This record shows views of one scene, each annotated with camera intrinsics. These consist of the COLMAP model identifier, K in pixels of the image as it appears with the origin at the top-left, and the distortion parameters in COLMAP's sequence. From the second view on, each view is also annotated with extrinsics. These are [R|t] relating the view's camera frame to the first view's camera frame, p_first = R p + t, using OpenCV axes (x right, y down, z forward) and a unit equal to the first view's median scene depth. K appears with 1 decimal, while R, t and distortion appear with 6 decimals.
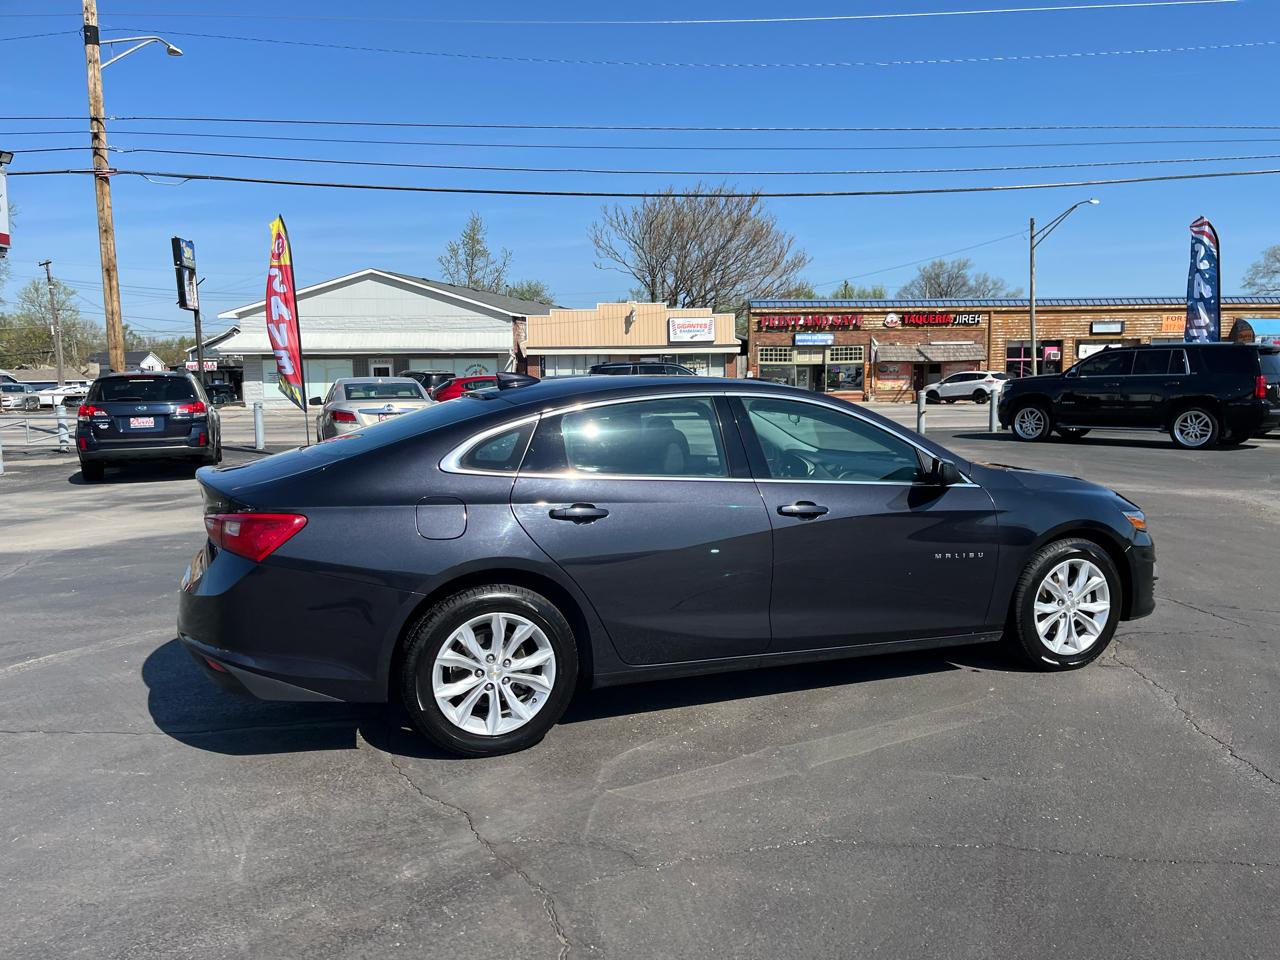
lens RADIAL K [[968.6, 0, 649.6], [0, 968.6, 485.8], [0, 0, 1]] dist [0.063035, -0.074163]
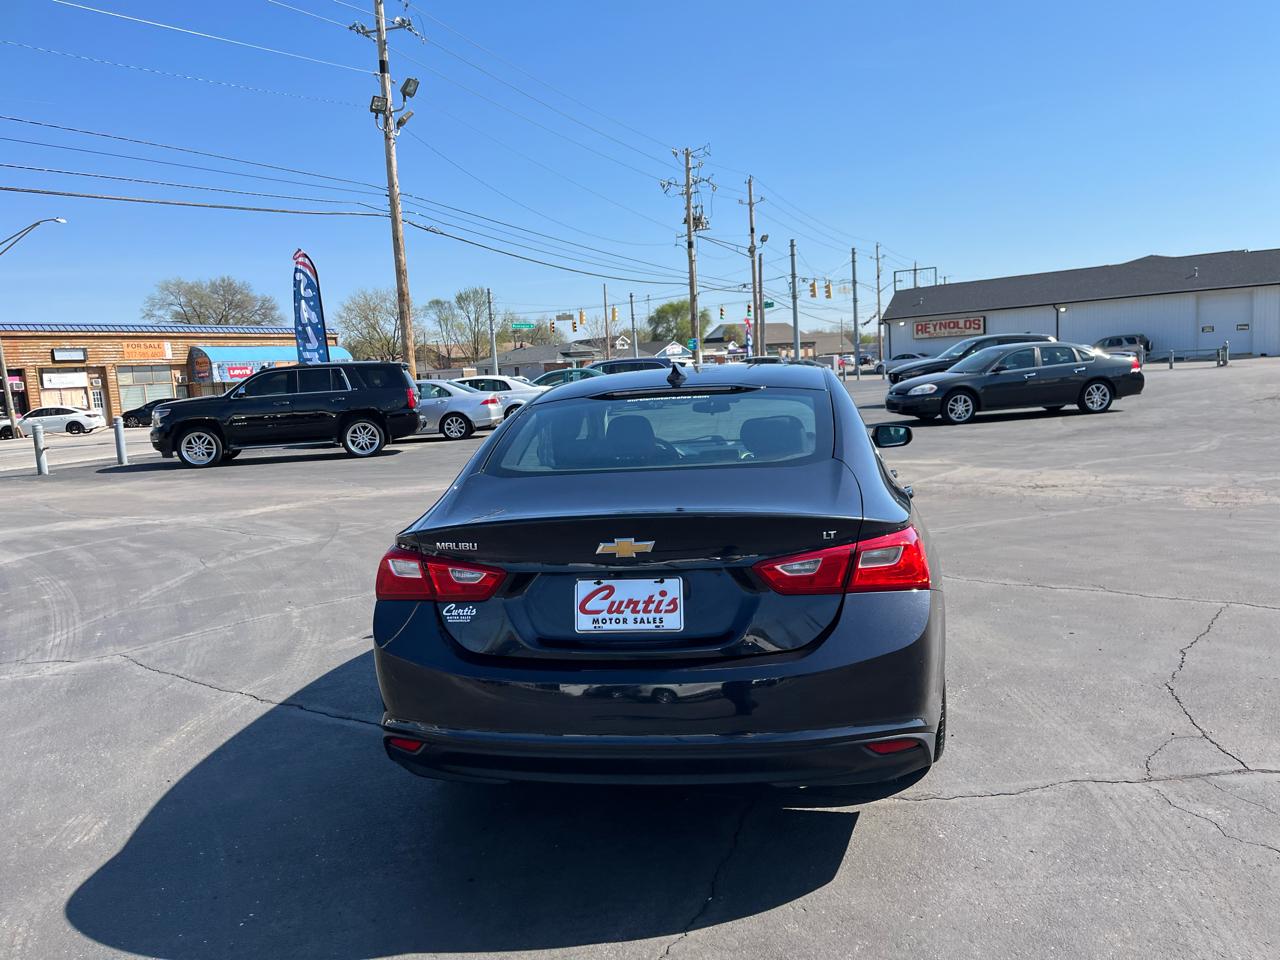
lens RADIAL K [[971.4, 0, 648.4], [0, 971.4, 489.9], [0, 0, 1]] dist [0.069699, -0.088809]
pose [[0.504406, -0.123347, 0.854611, -0.086191], [0.146508, 0.987619, 0.056072, -0.005613], [-0.850946, 0.096924, 0.516232, 0.057120]]
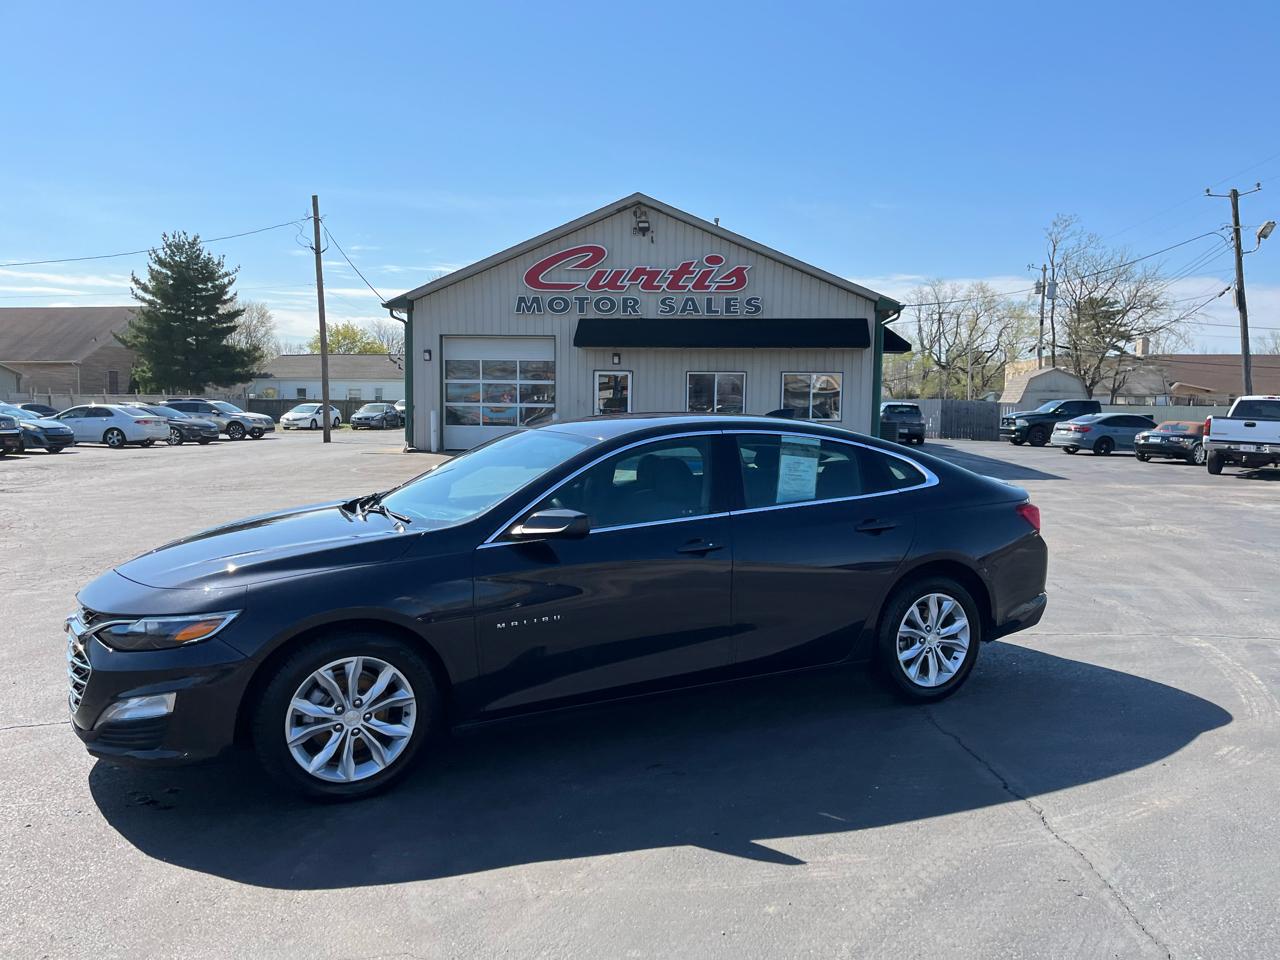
lens RADIAL K [[971.4, 0, 648.4], [0, 971.4, 489.9], [0, 0, 1]] dist [0.069699, -0.088809]
pose [[-0.996075, 0.009437, -0.088011, 0.012648], [-0.008194, 0.980202, 0.197832, -0.024636], [0.088135, 0.197776, -0.976277, 0.210187]]
